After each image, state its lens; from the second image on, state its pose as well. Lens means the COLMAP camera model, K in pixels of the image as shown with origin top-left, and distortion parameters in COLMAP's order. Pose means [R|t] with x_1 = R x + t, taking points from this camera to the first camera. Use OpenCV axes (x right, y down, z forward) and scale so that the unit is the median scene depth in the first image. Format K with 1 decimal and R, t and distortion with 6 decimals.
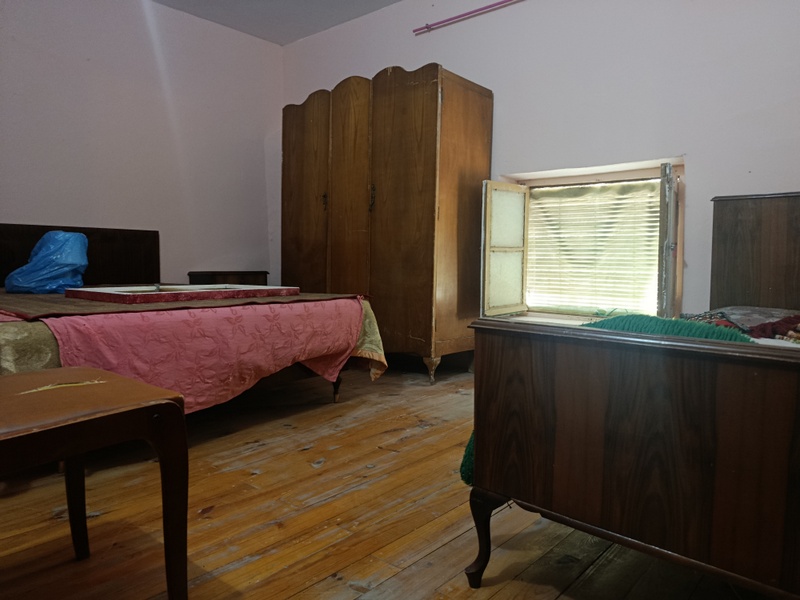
lens RADIAL K [[551.9, 0, 405.8], [0, 551.9, 298.5], [0, 0, 1]] dist [0.048222, -0.046767]
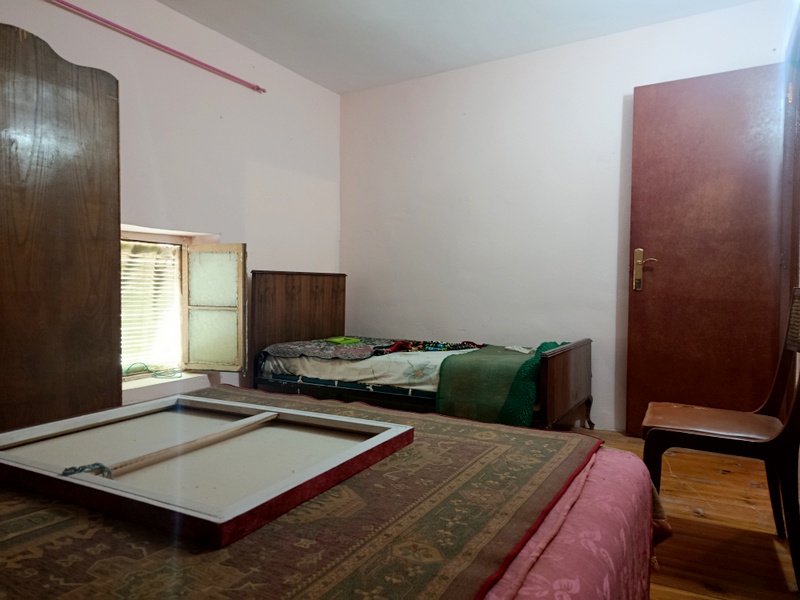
lens RADIAL K [[551.9, 0, 401.6], [0, 551.9, 298.4], [0, 0, 1]] dist [0.048222, -0.046767]
pose [[-0.204935, -0.032094, 0.978249, -0.830474], [0.060705, 0.997121, 0.045430, -0.137876], [-0.976891, 0.068695, -0.202397, 0.835561]]
